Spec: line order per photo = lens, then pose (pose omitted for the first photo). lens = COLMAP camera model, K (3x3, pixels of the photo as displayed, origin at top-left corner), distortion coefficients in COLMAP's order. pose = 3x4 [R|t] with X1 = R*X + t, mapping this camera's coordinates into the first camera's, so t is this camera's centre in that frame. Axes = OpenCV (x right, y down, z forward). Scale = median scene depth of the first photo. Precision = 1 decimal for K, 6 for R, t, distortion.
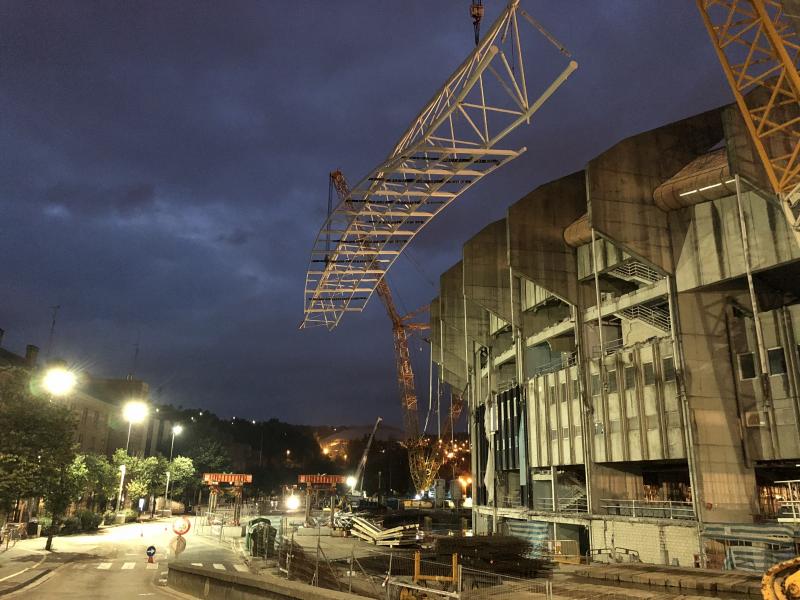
lens RADIAL K [[632.4, 0, 401.7], [0, 632.4, 295.9], [0, 0, 1]] dist [0.030148, -0.010254]
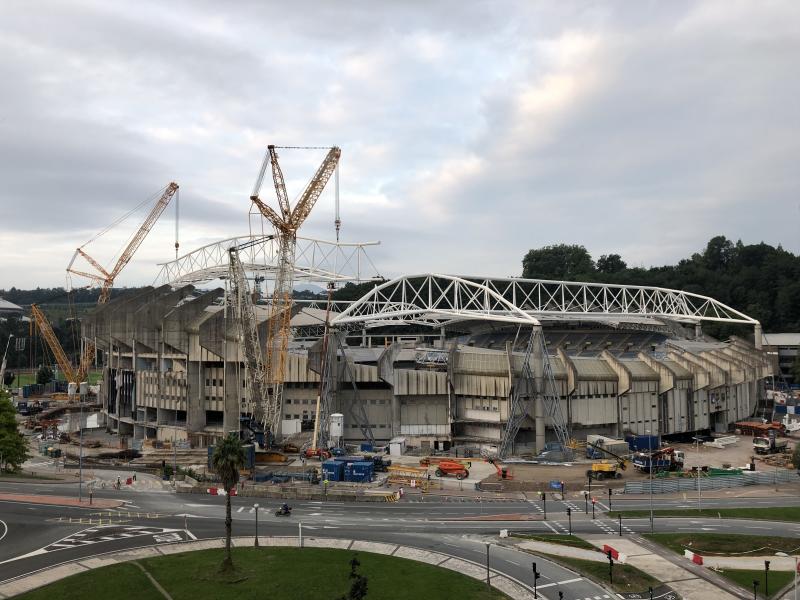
lens RADIAL K [[632.4, 0, 401.7], [0, 632.4, 295.9], [0, 0, 1]] dist [0.030148, -0.010254]
pose [[0.830384, -0.001776, 0.557188, -0.364037], [-0.137298, 0.968509, 0.207703, -0.907143], [-0.540011, -0.248974, 0.803990, -1.653236]]
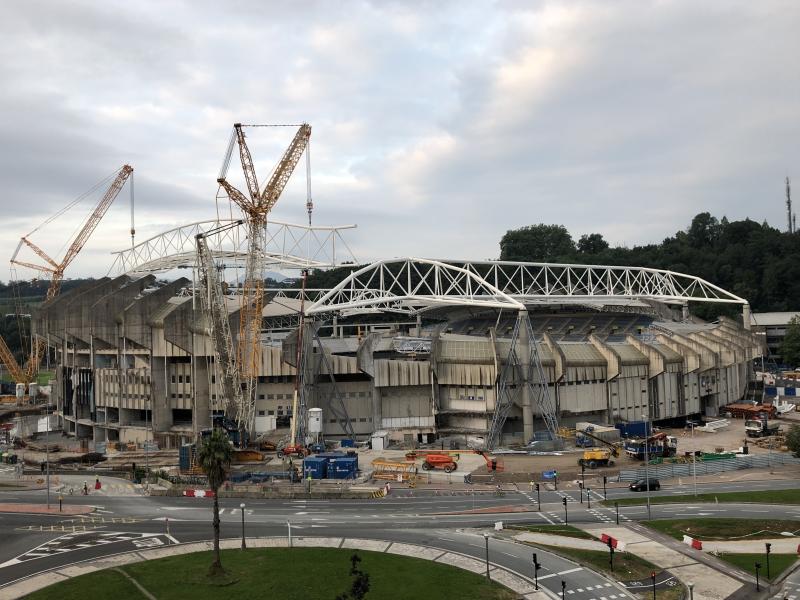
lens RADIAL K [[675.4, 0, 397.8], [0, 675.4, 294.2], [0, 0, 1]] dist [0.034254, -0.014676]
pose [[0.806090, -0.029566, 0.591053, -0.408820], [-0.125688, 0.967413, 0.219808, -0.907153], [-0.578291, -0.251473, 0.776106, -1.651157]]
